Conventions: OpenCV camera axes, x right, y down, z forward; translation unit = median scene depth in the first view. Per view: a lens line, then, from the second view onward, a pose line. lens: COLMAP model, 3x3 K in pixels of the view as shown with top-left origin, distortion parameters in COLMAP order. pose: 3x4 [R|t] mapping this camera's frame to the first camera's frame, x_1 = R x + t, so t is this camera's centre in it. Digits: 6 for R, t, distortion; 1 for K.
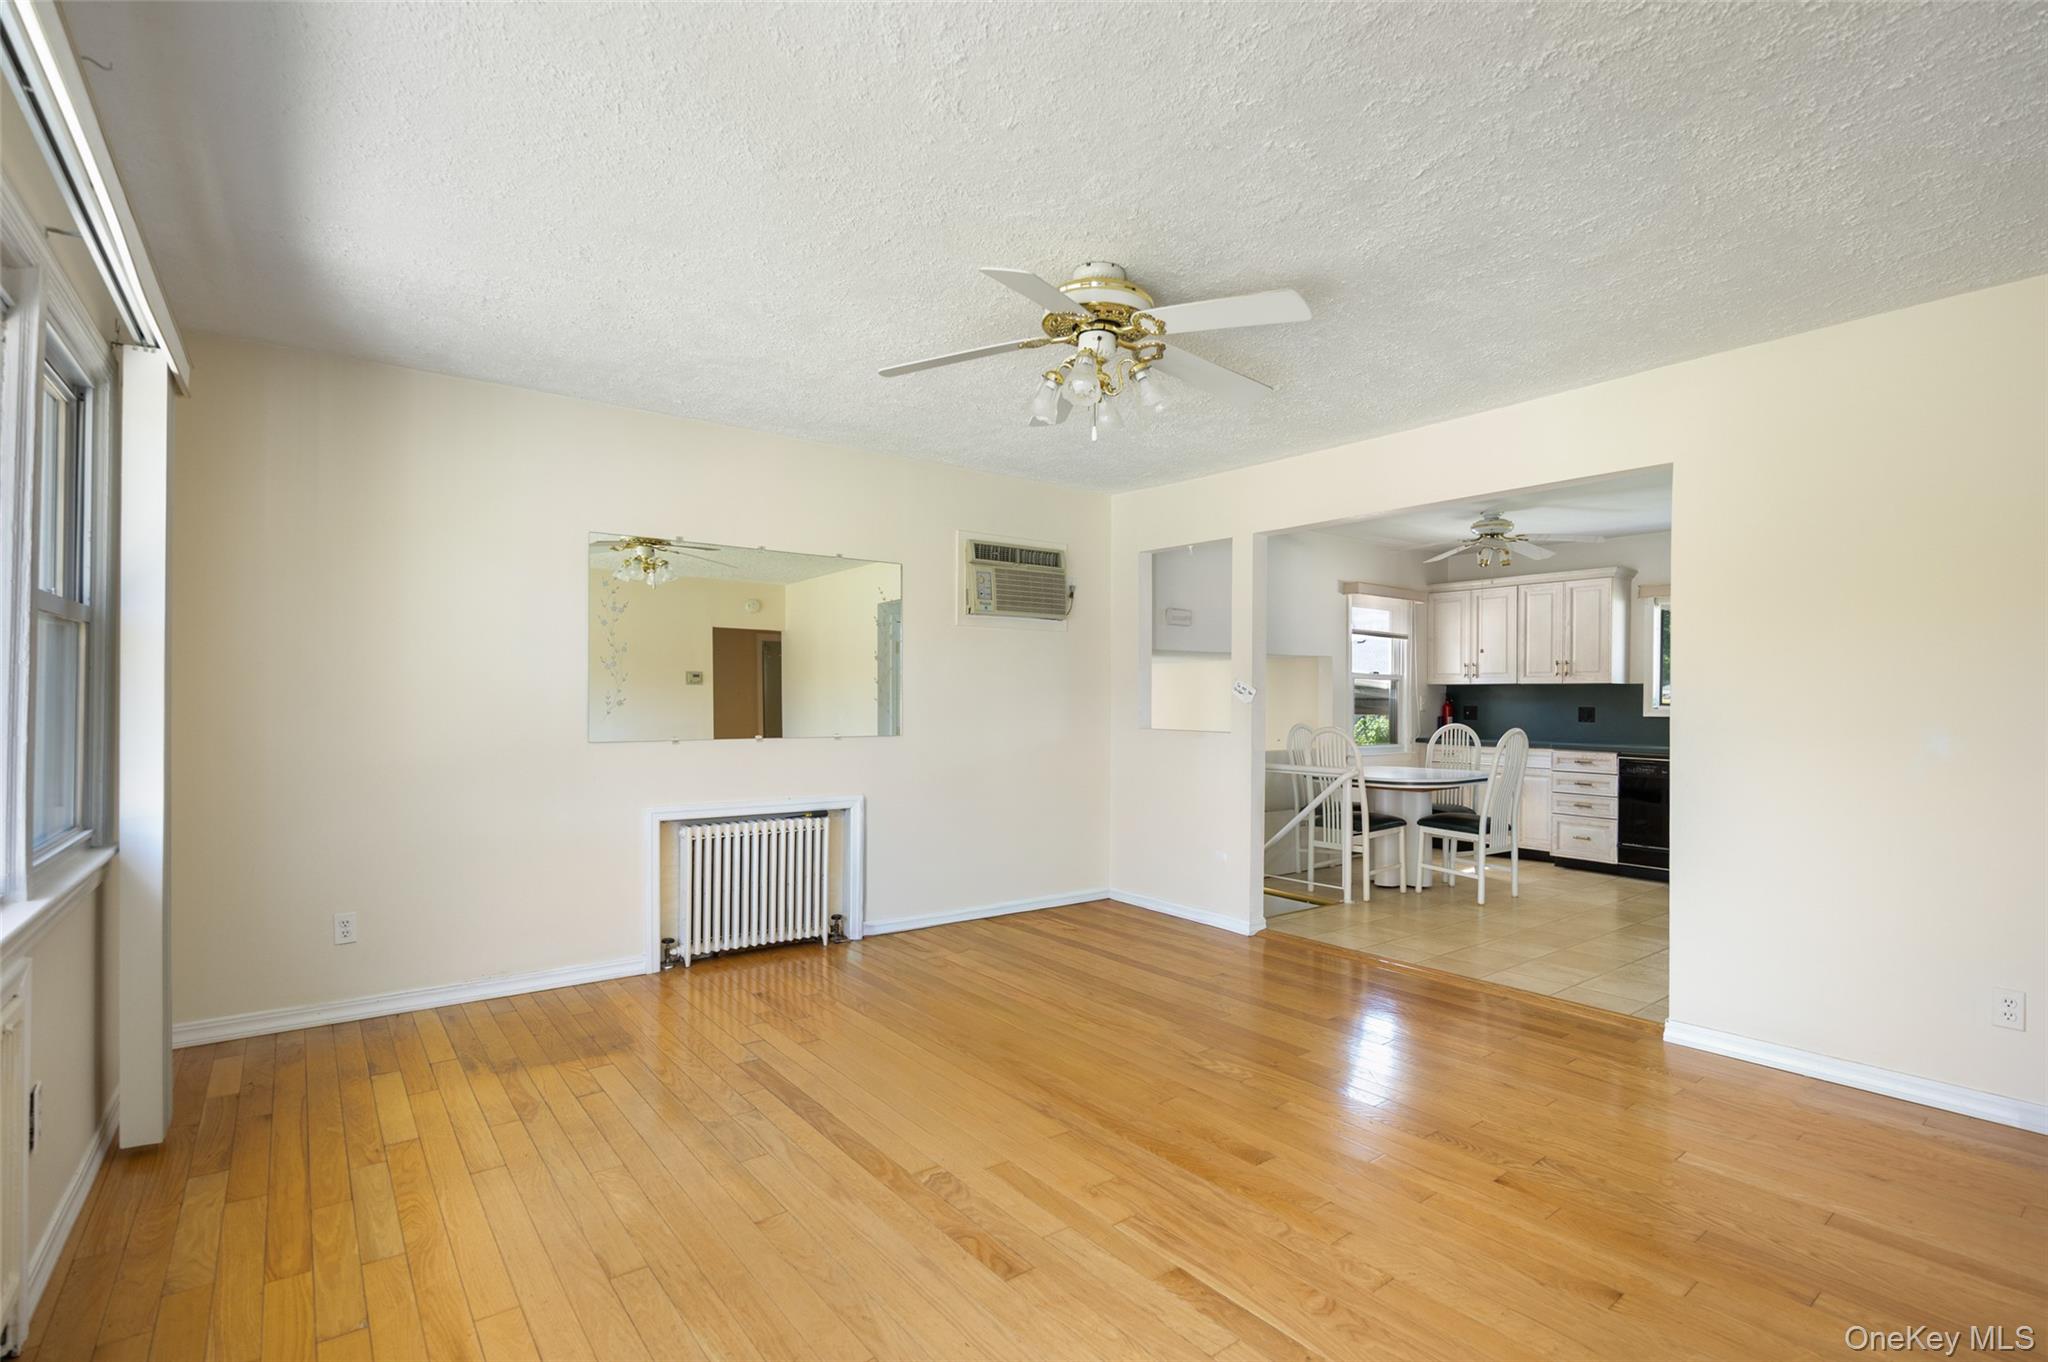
lens RADIAL K [[966.9, 0, 1034.4], [0, 966.9, 692.2], [0, 0, 1]] dist [-0.004032, -0.000428]
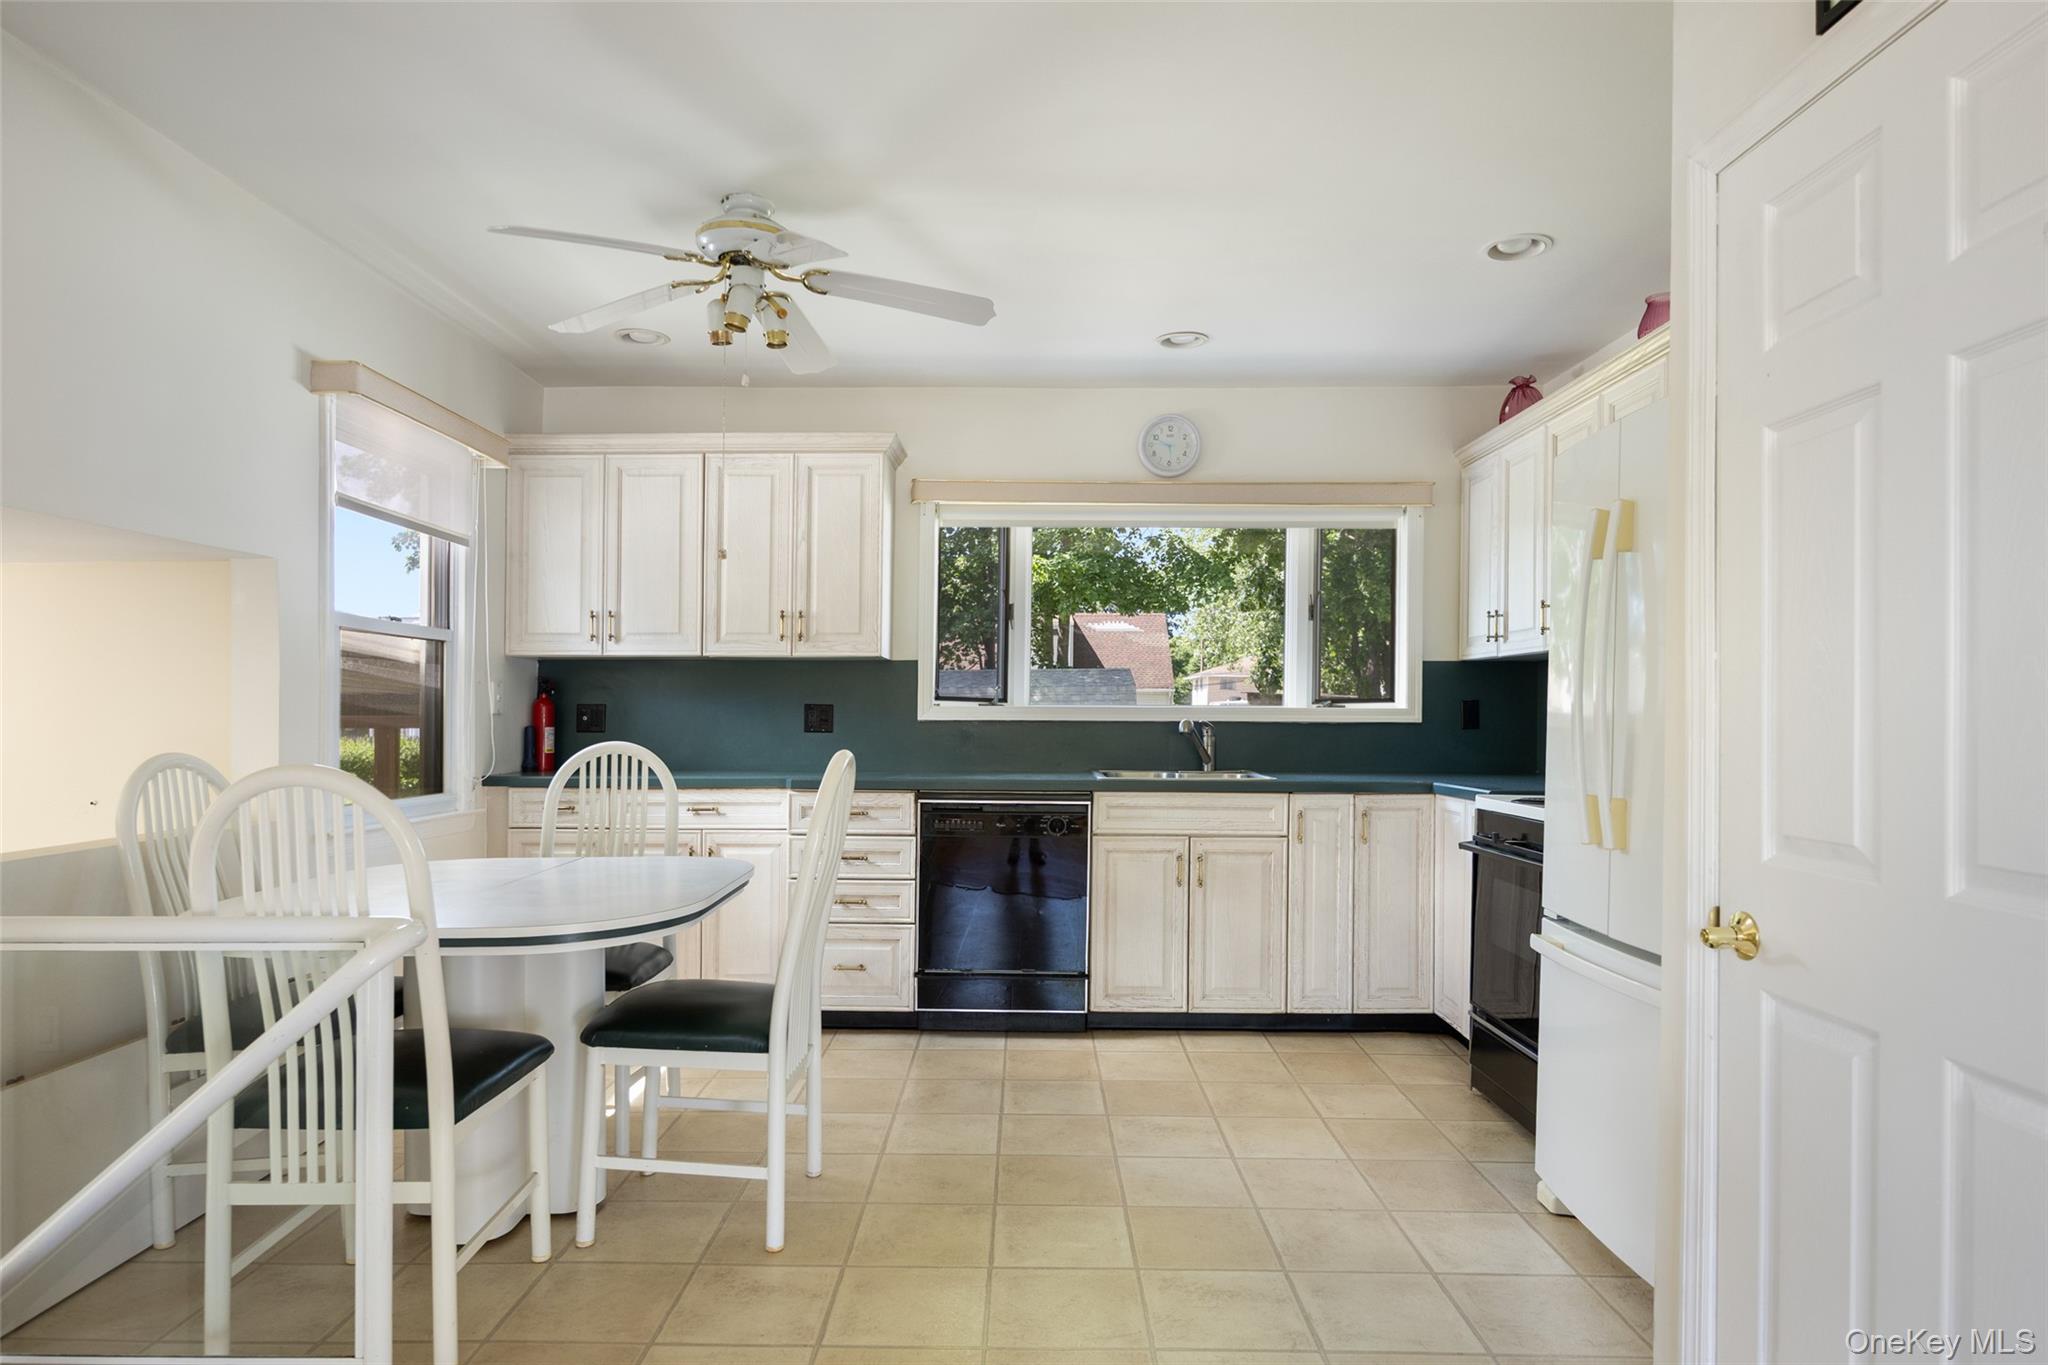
lens RADIAL K [[1173.2, 0, 1023.9], [0, 1173.2, 708.5], [0, 0, 1]] dist [-0.000188, -0.000108]
pose [[0.620476, -0.003401, 0.784218, 0.148084], [-0.001520, 0.999984, 0.005539, 0.014908], [-0.784224, -0.004629, 0.620461, 0.543822]]
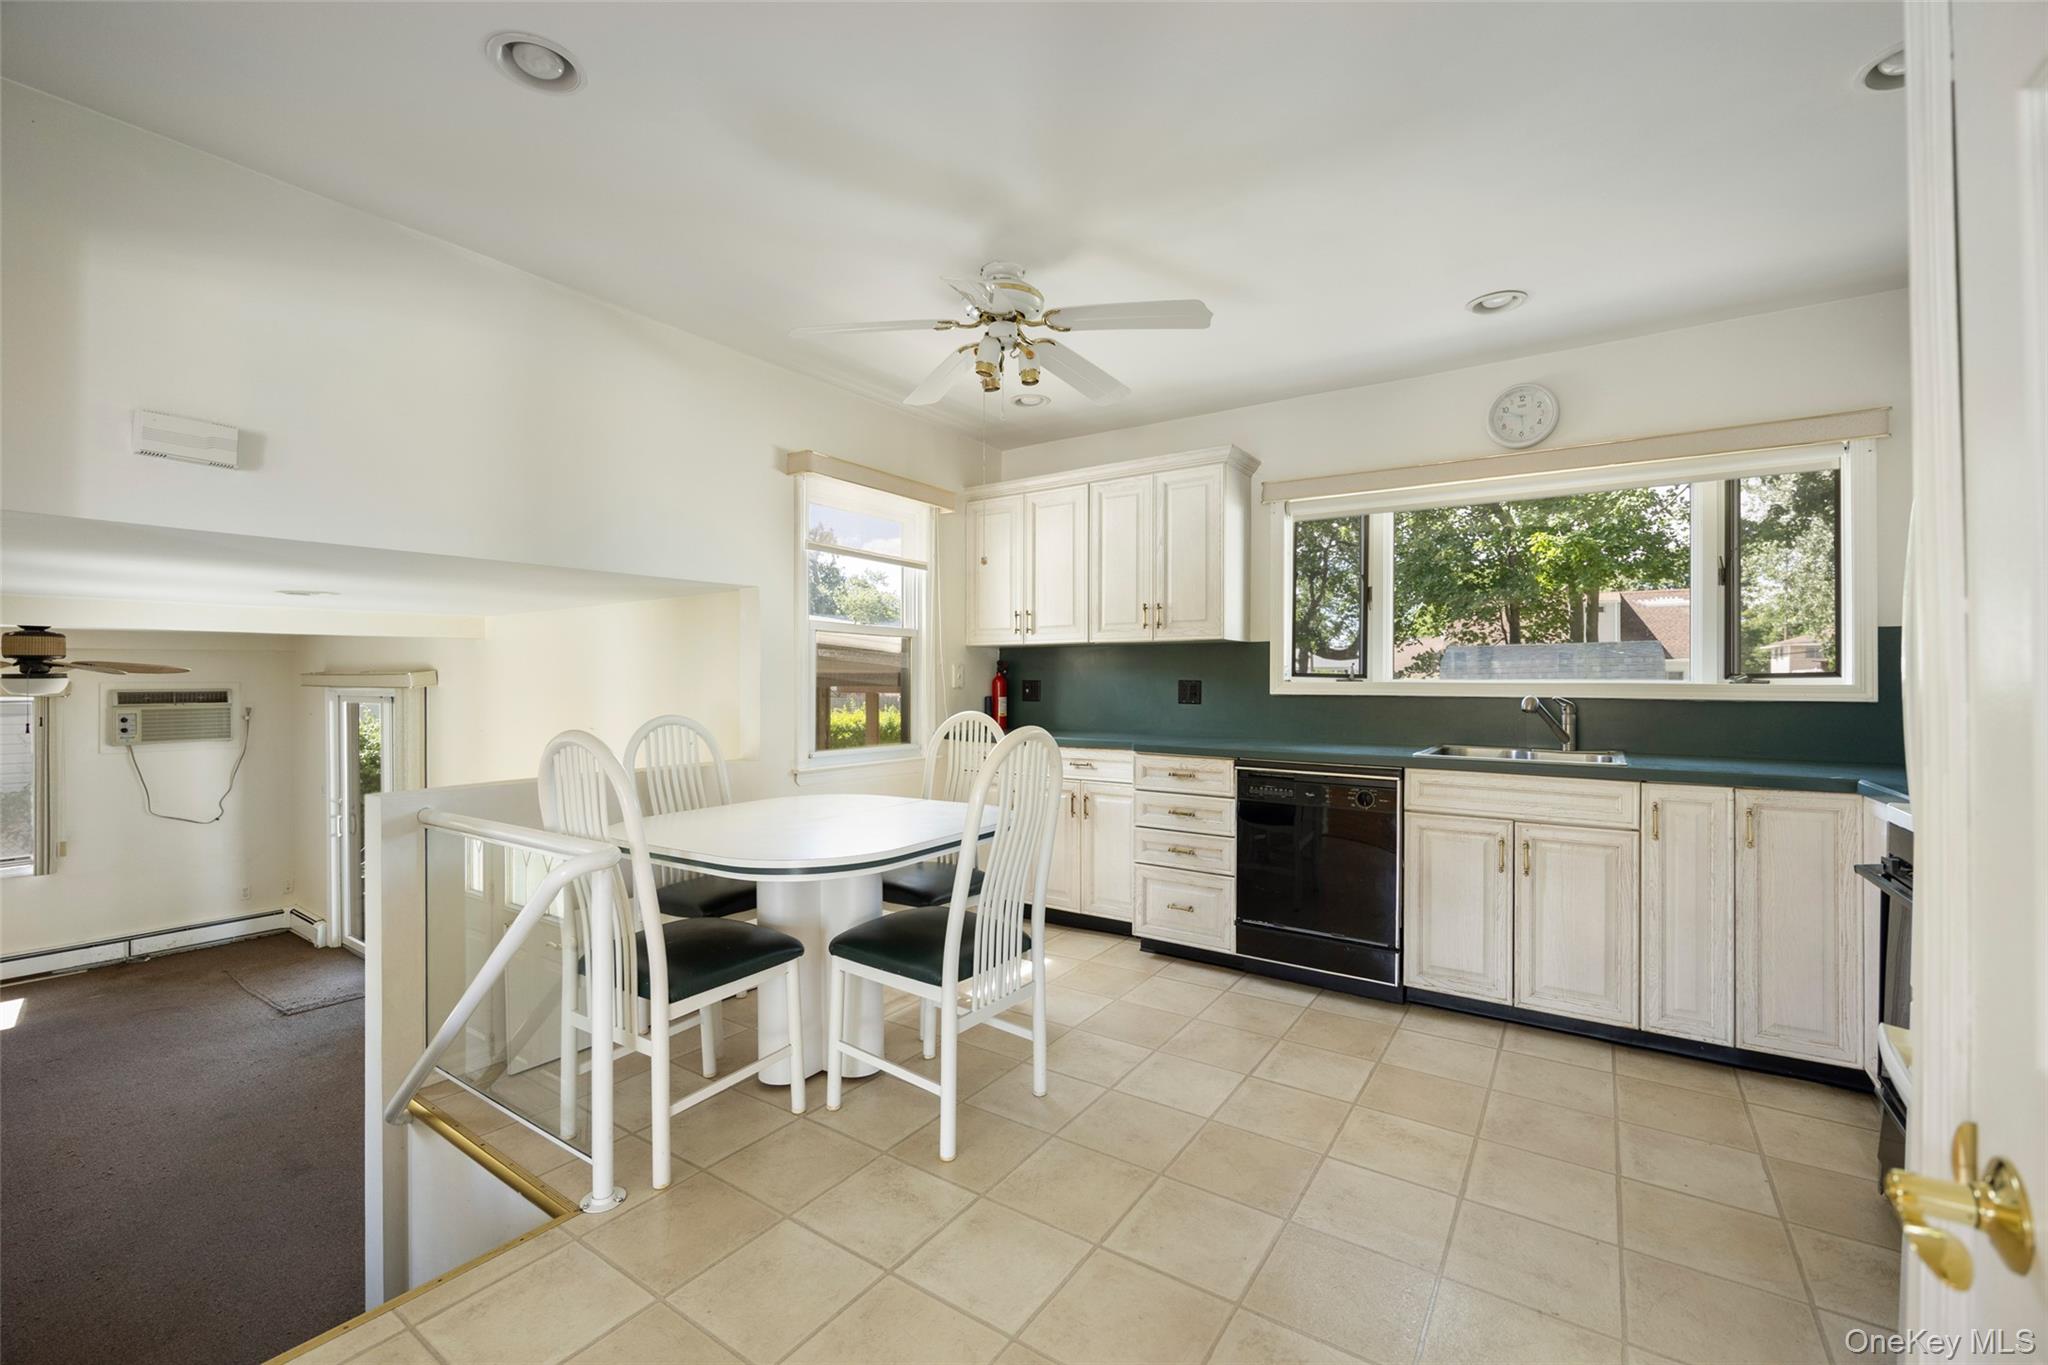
lens RADIAL K [[853.9, 0, 1031.6], [0, 853.9, 668.0], [0, 0, 1]] dist [-0.011070, 0.000212]
pose [[0.951243, -0.002369, 0.308435, 0.317848], [0.004535, 0.999970, -0.006308, 0.011126], [-0.308411, 0.007399, 0.951225, 0.529092]]
